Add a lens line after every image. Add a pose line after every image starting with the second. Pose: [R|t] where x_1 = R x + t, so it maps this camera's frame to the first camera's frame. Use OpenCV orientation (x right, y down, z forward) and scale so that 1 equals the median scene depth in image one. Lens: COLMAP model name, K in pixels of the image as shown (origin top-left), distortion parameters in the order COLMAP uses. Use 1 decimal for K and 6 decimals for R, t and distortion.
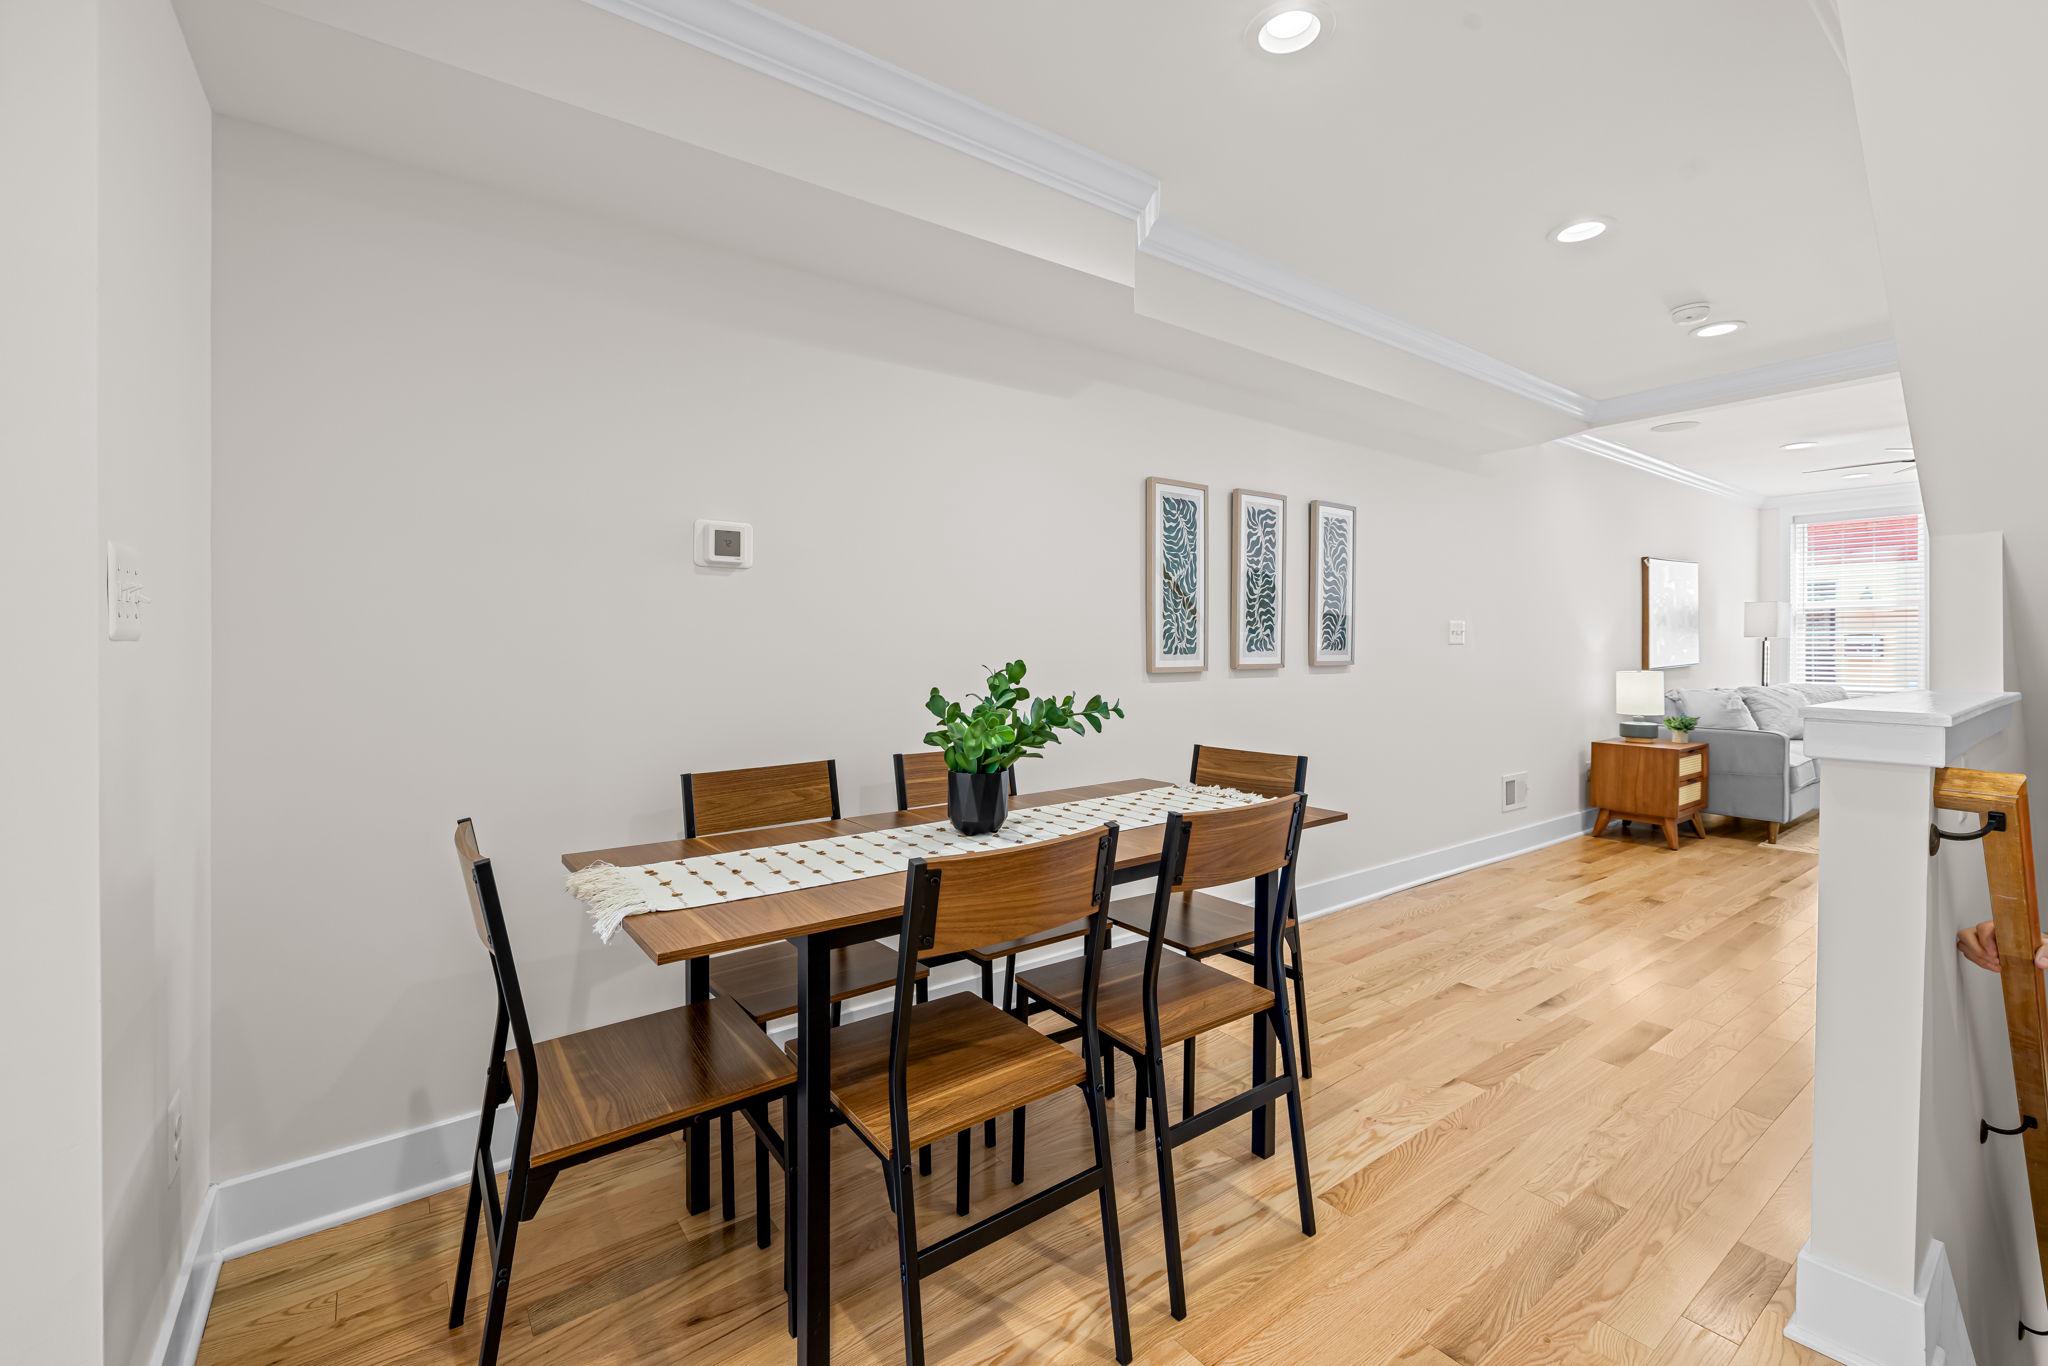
lens RADIAL K [[866.9, 0, 1027.7], [0, 866.9, 651.1], [0, 0, 1]] dist [0.000896, 0.000137]
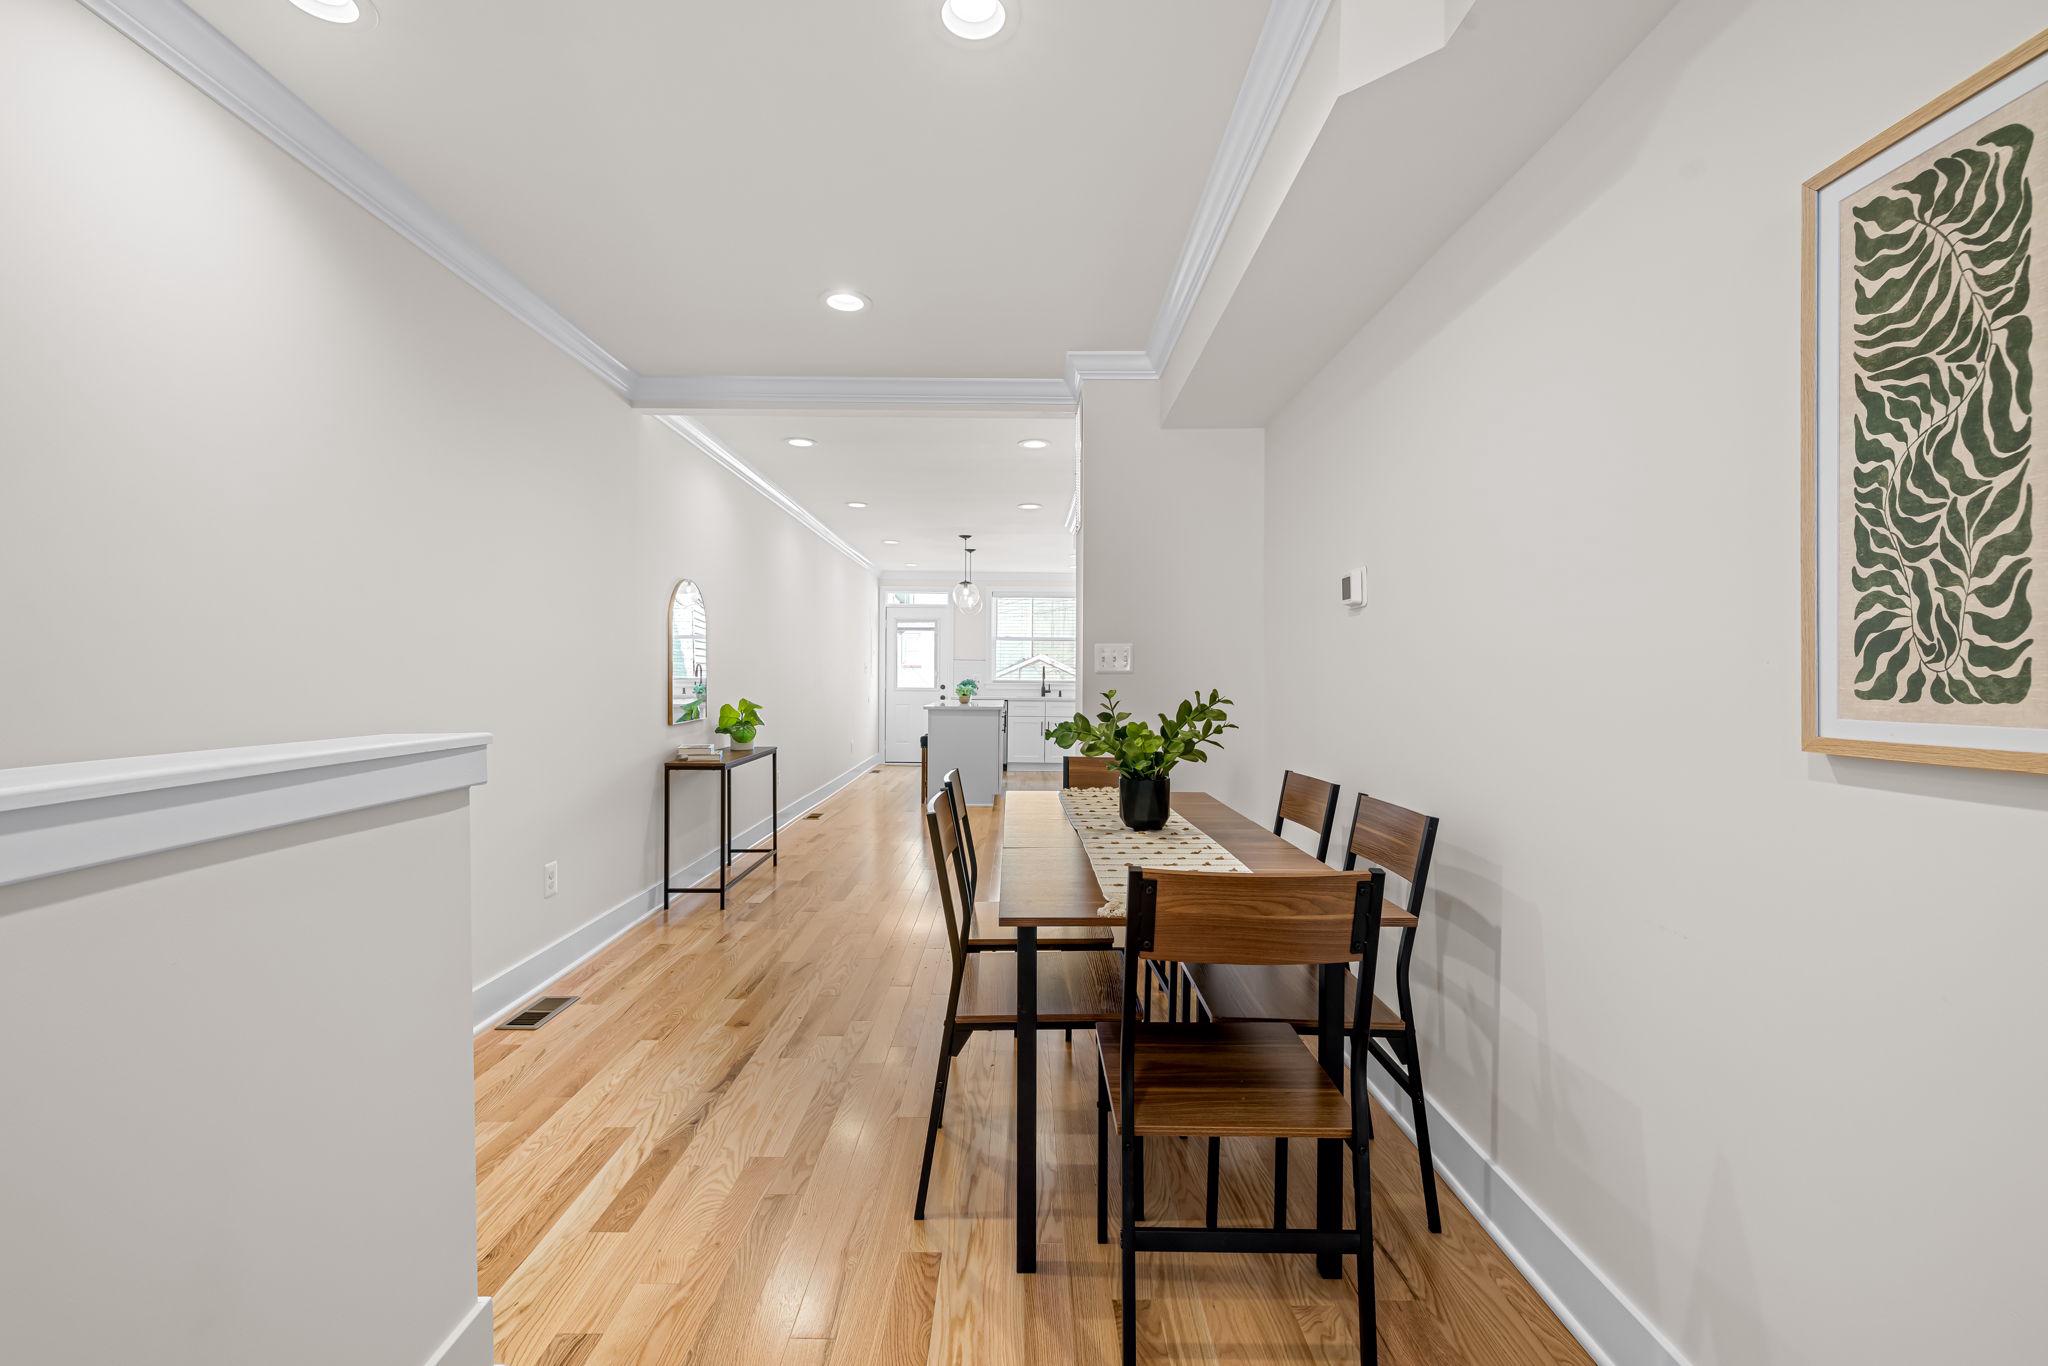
lens RADIAL K [[866.9, 0, 1027.8], [0, 866.9, 682.0], [0, 0, 1]] dist [0.000896, 0.000137]
pose [[-0.596895, 0.006413, -0.802294, 0.600759], [-0.001697, 0.999956, 0.009256, -0.005150], [0.802318, 0.006887, -0.596857, 0.948493]]
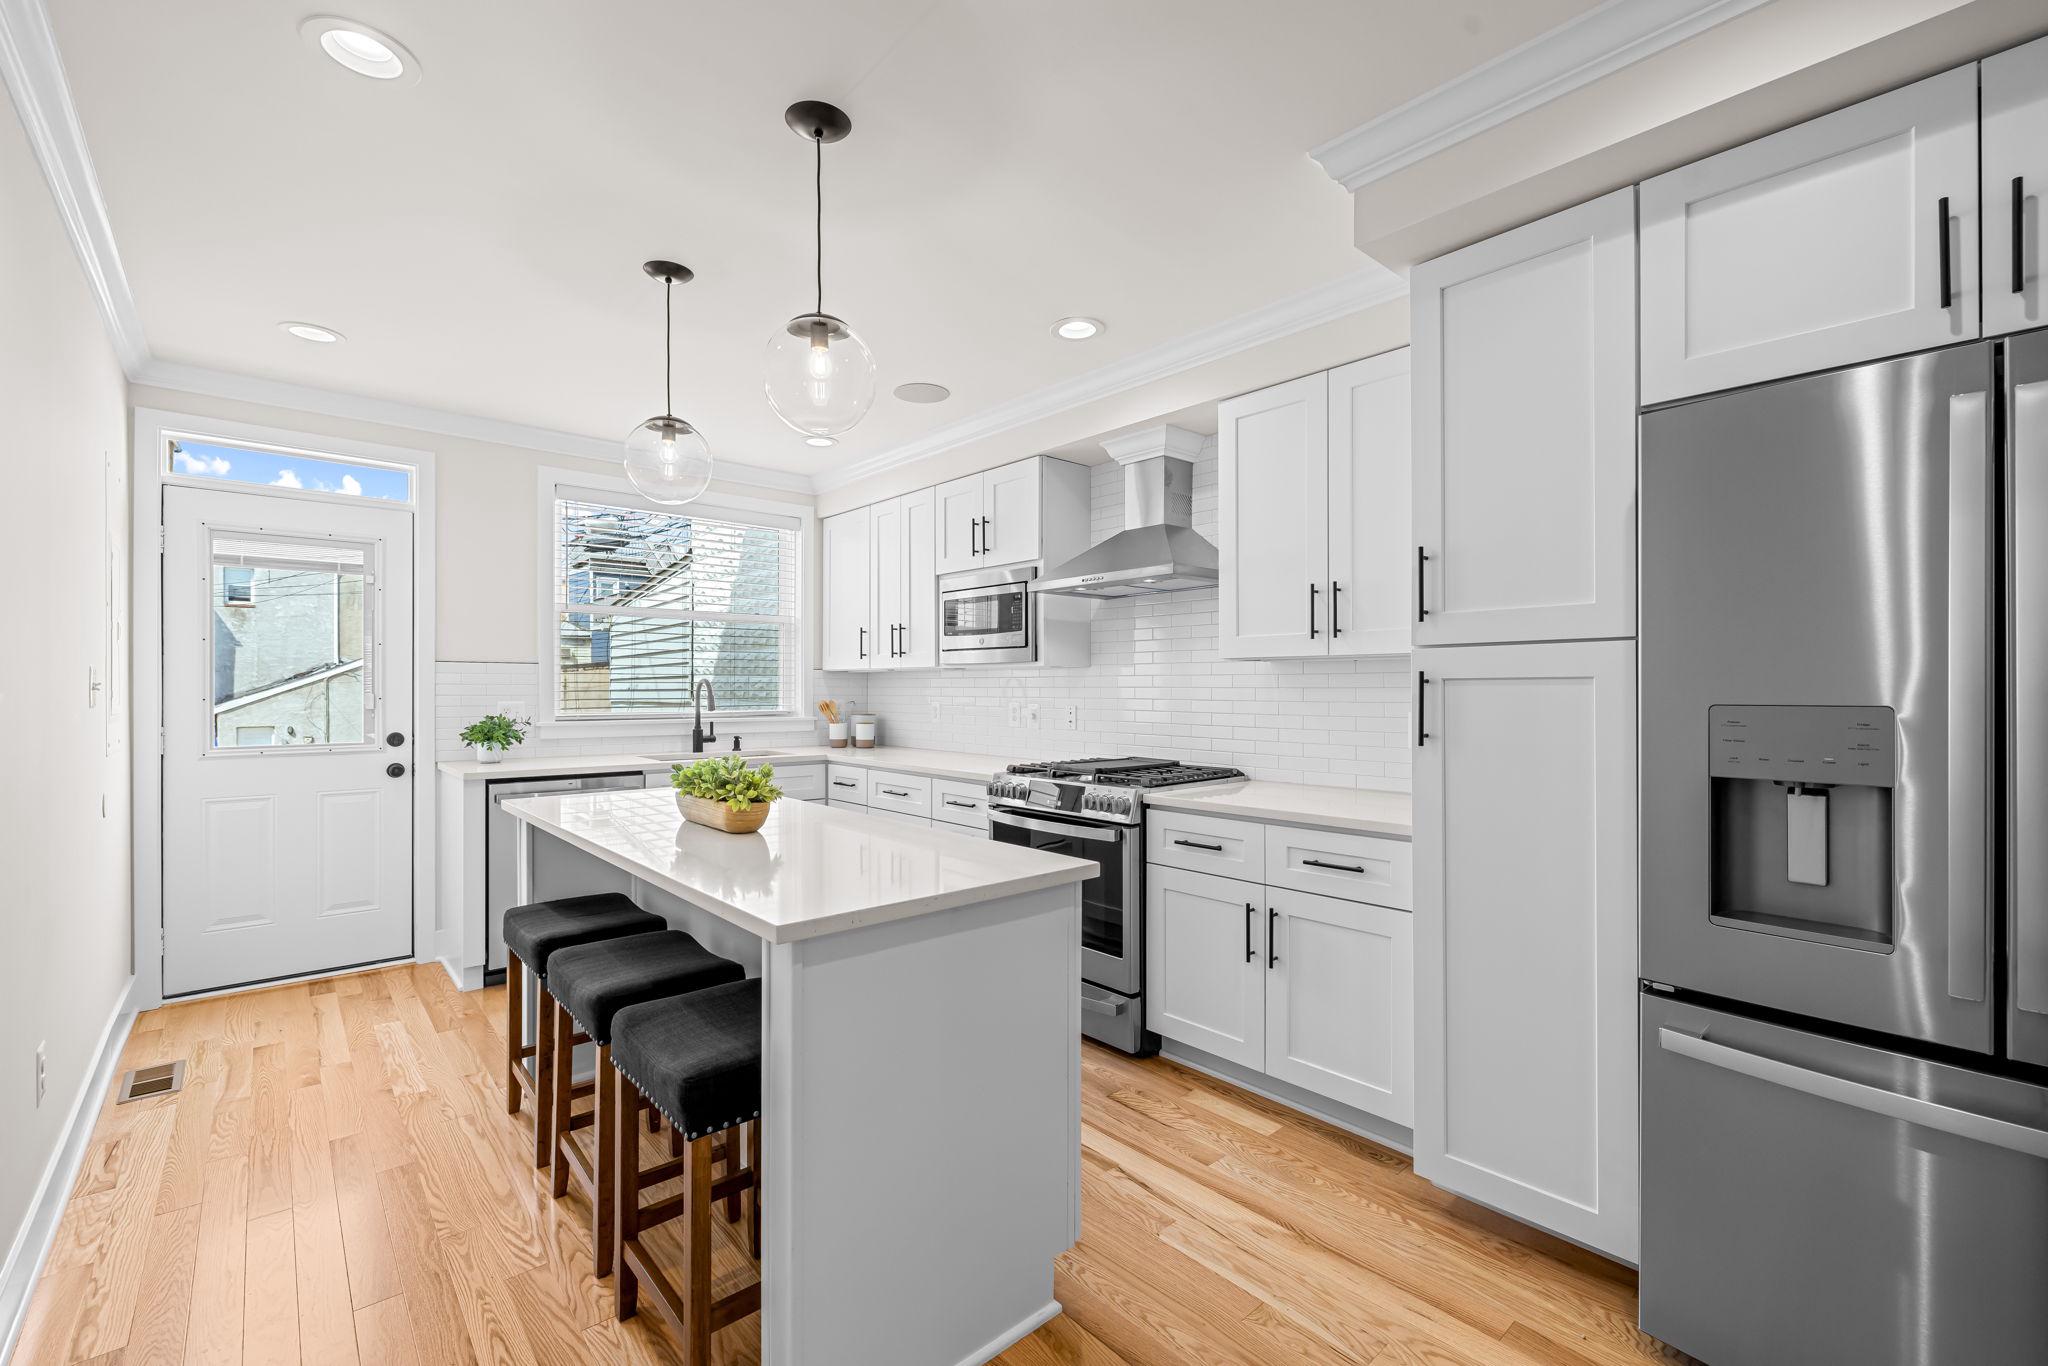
lens RADIAL K [[850.8, 0, 1027.9], [0, 850.8, 677.0], [0, 0, 1]] dist [0.001774, 0.000008]
pose [[0.093554, 0.007308, -0.995587, -0.572827], [0.028705, 0.999538, 0.010034, -0.024085], [0.995200, -0.029517, 0.093301, -0.458023]]
